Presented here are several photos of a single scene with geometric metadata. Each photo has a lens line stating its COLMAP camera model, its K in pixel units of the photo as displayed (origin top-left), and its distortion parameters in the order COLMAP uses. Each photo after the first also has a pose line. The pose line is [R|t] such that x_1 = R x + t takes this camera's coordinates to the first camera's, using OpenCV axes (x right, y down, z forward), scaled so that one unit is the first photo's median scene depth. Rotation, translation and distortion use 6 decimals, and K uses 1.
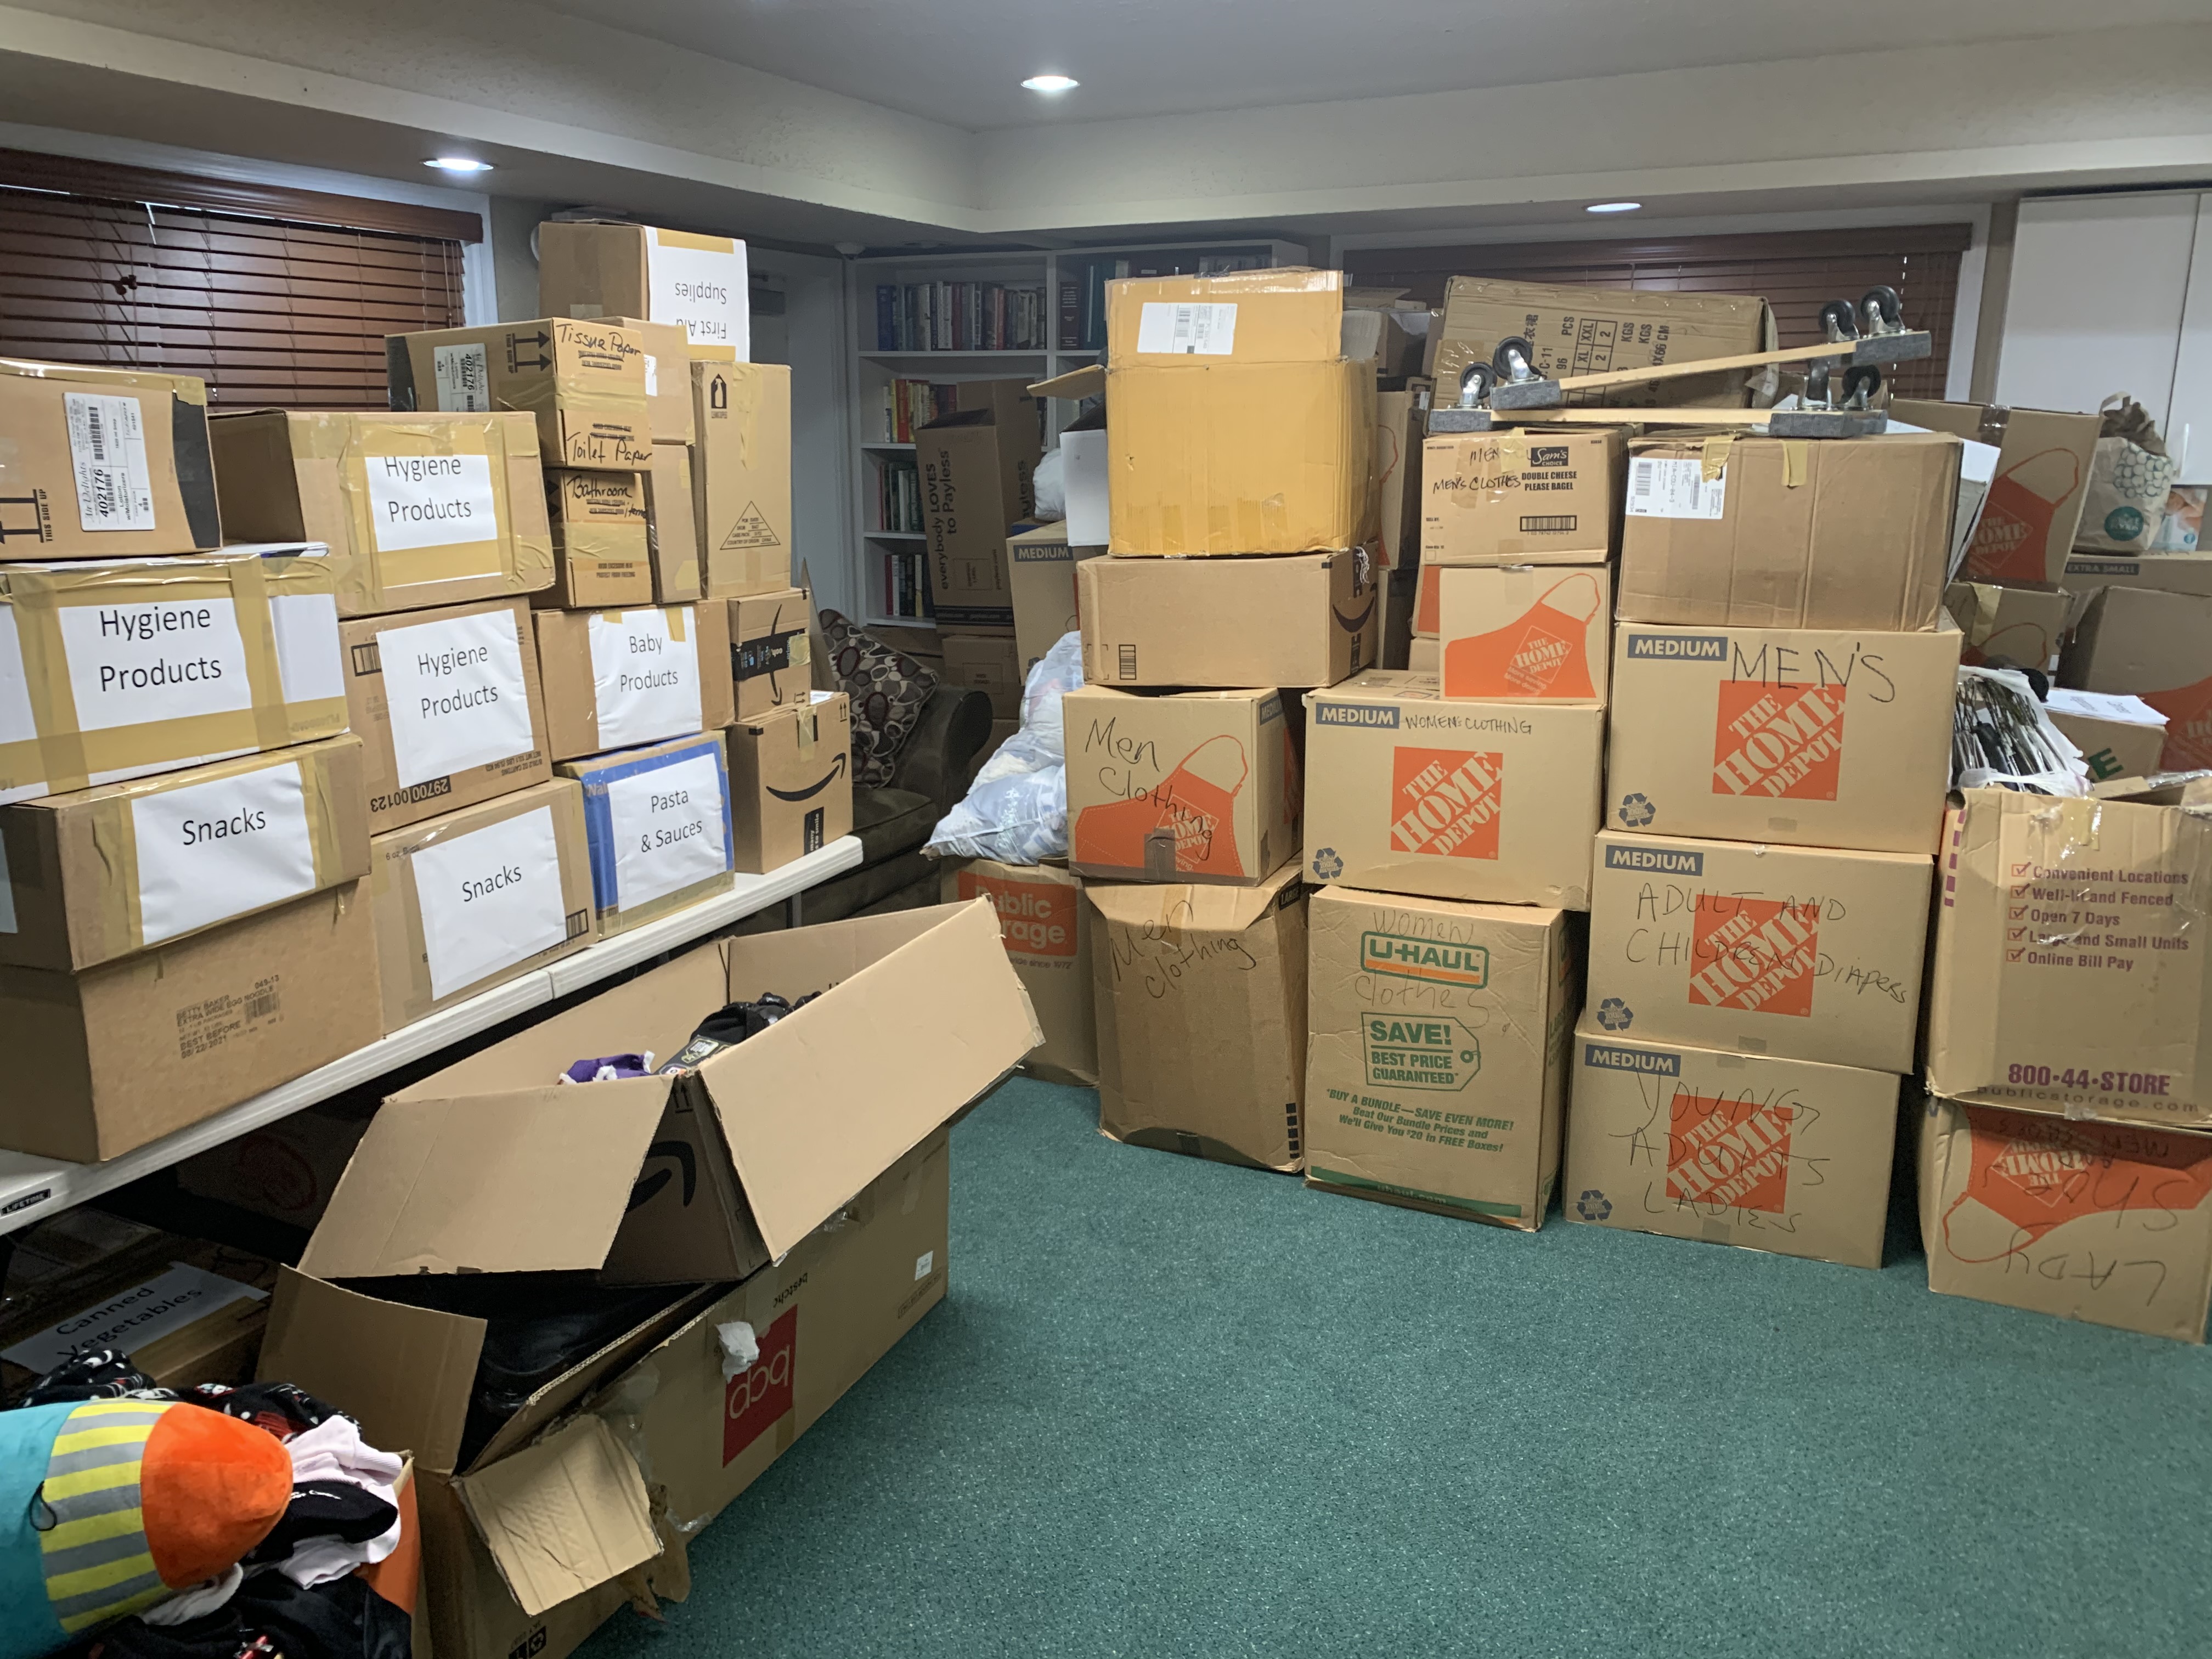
lens RADIAL K [[1663.9, 0, 1107.9], [0, 1663.9, 842.7], [0, 0, 1]] dist [0.110738, -0.178060]
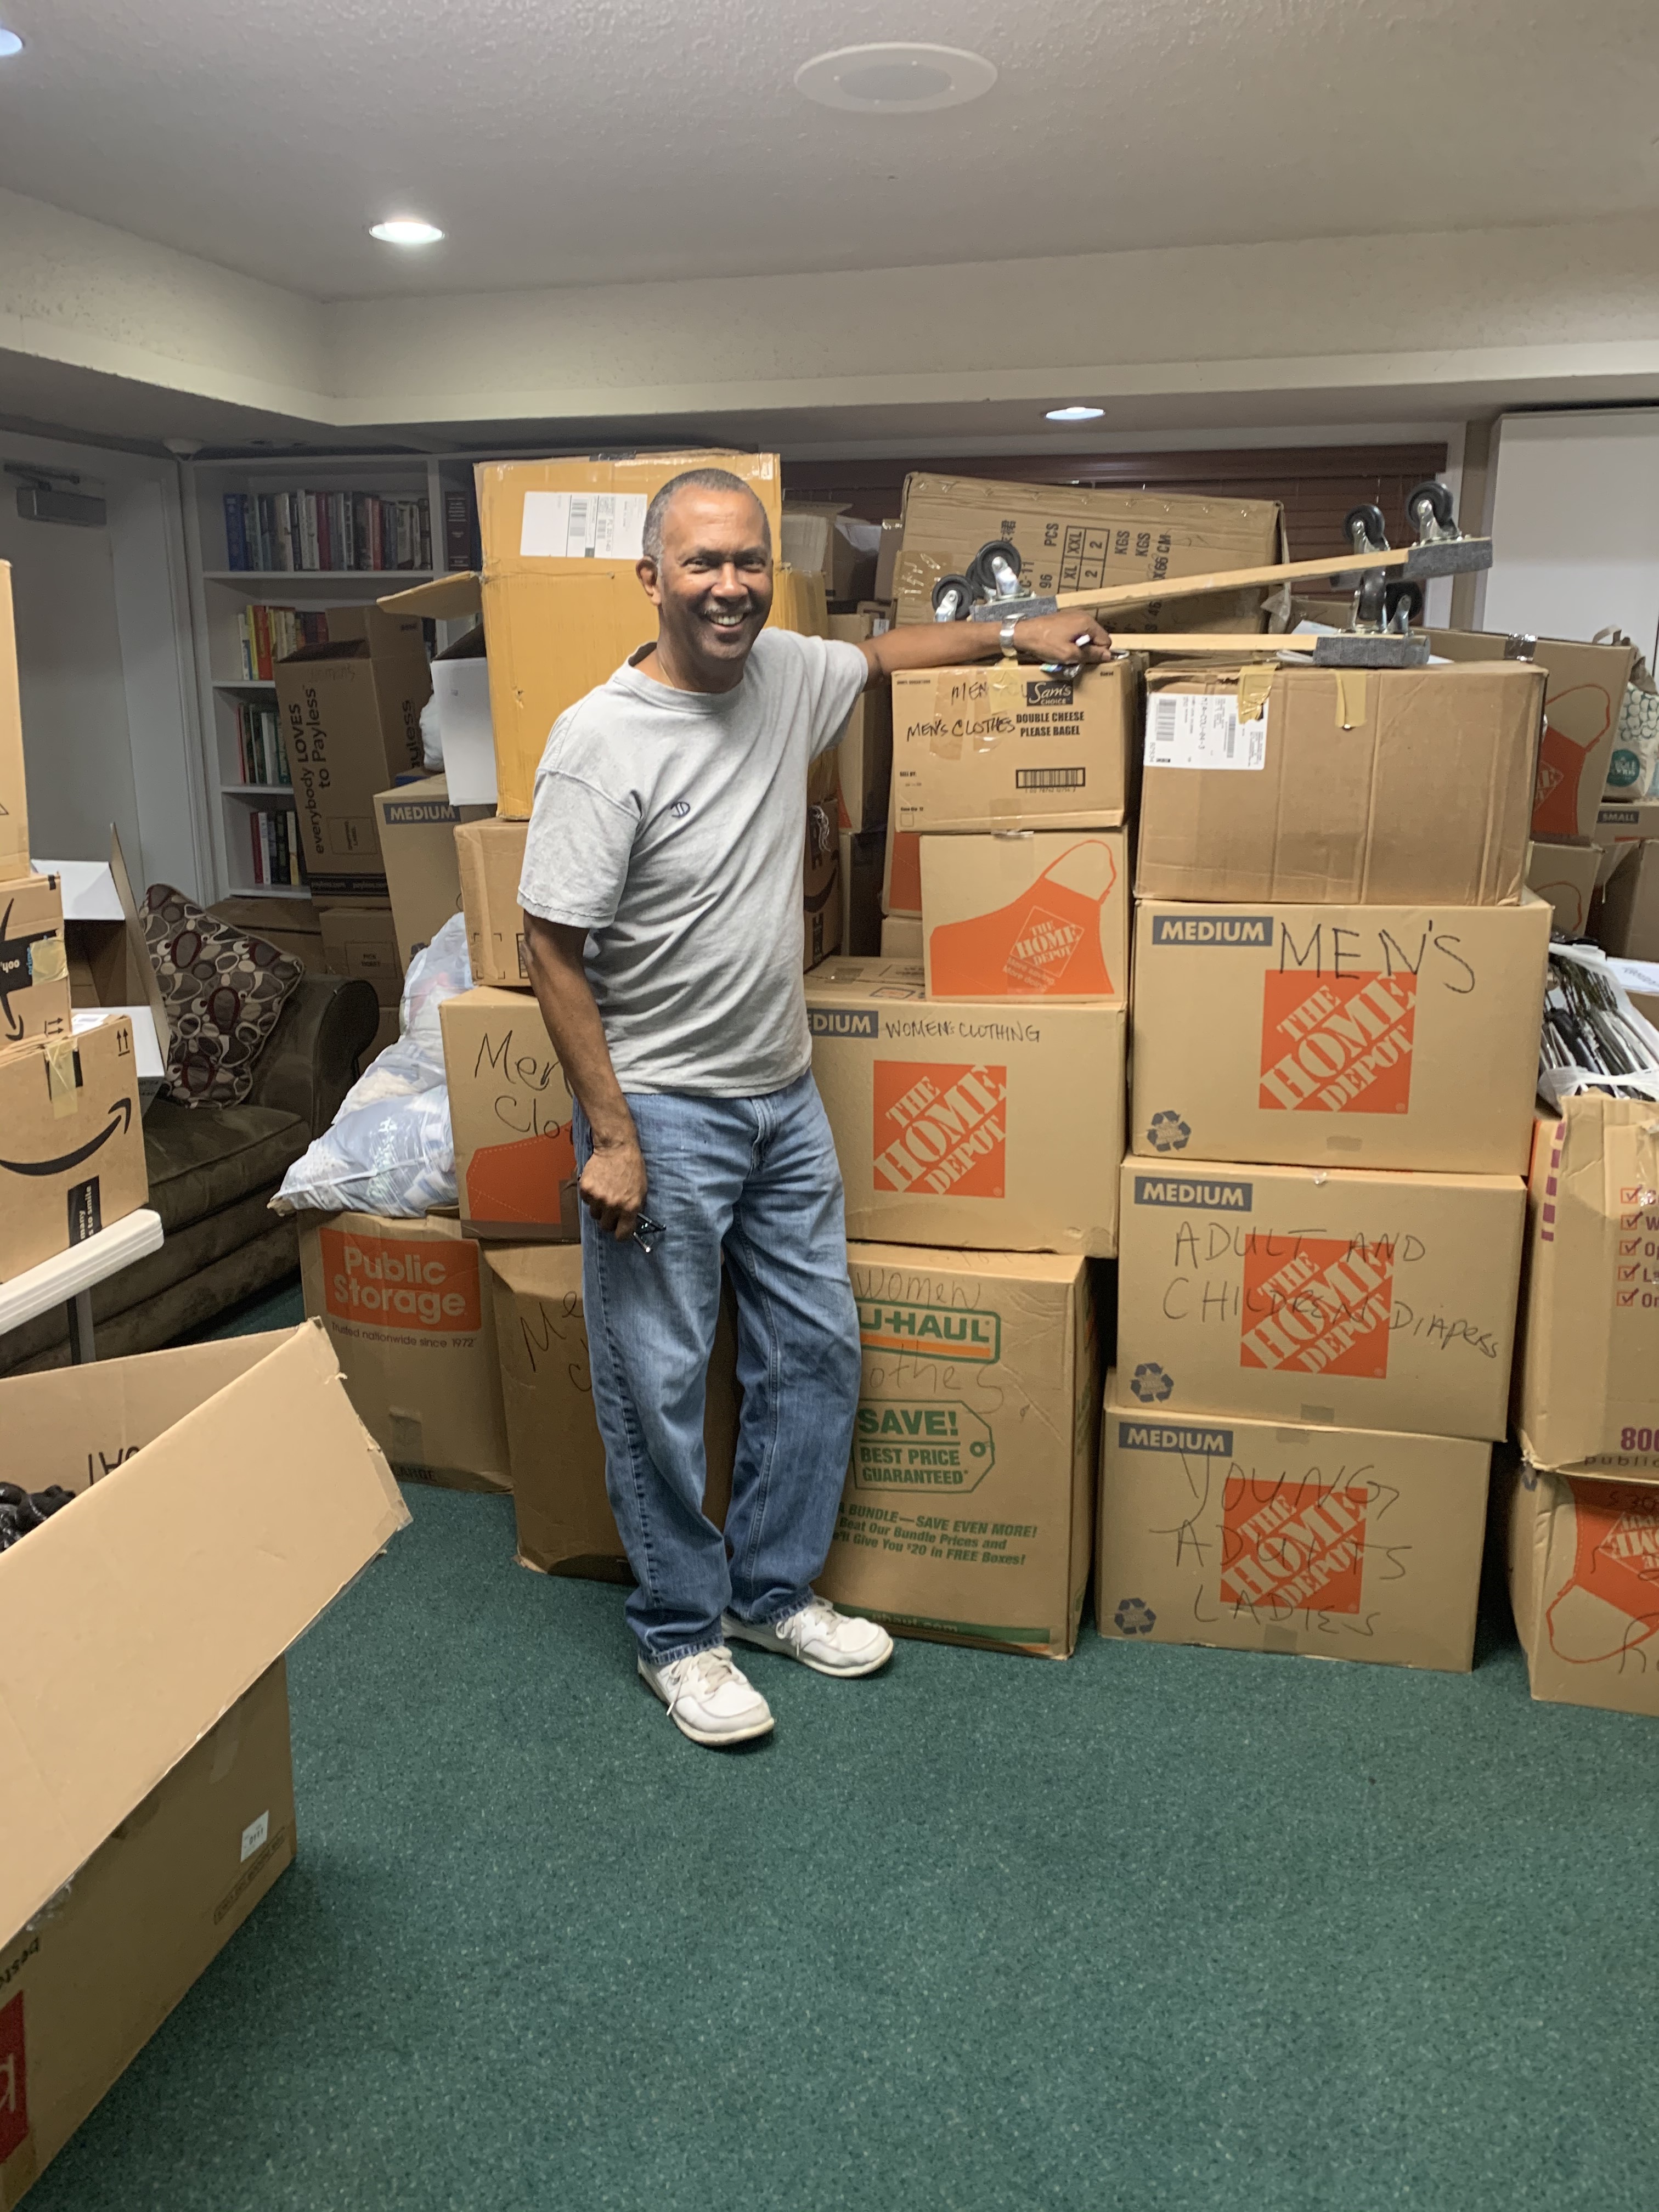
lens RADIAL K [[1663.9, 0, 829.5], [0, 1663.9, 1106.0], [0, 0, 1]] dist [0.110738, -0.178060]
pose [[0.985971, -0.042154, 0.161504, 0.023709], [0.040584, 0.999091, 0.013006, -0.047913], [-0.161906, -0.006269, 0.986786, 0.230045]]
